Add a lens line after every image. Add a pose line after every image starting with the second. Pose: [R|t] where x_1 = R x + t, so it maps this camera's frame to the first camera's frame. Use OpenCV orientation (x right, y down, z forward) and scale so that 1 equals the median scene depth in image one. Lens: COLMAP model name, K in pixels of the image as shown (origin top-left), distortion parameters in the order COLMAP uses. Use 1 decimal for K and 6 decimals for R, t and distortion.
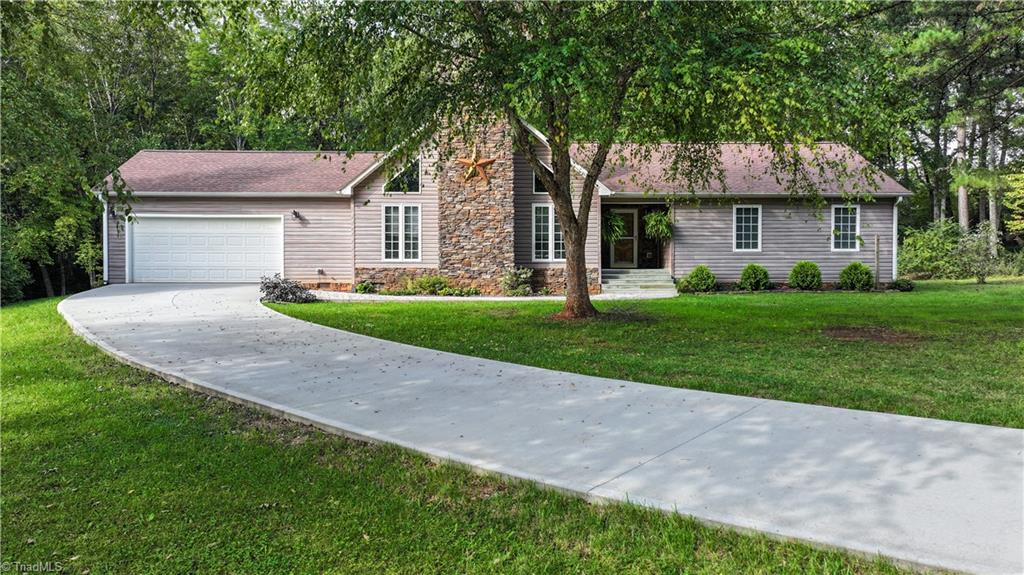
lens RADIAL K [[745.9, 0, 513.0], [0, 745.9, 286.4], [0, 0, 1]] dist [0.012201, 0.002272]
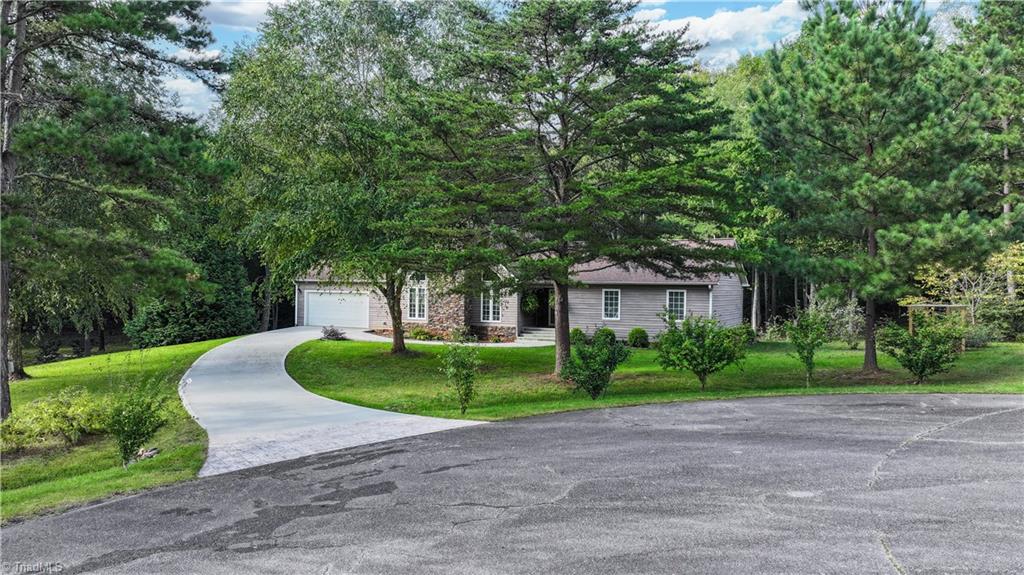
lens RADIAL K [[745.9, 0, 510.7], [0, 745.9, 290.8], [0, 0, 1]] dist [0.012201, 0.002272]
pose [[0.867824, 0.012963, -0.496703, 0.906372], [-0.039180, 0.998332, -0.042399, -0.033382], [0.495325, 0.056256, 0.866884, -0.428968]]
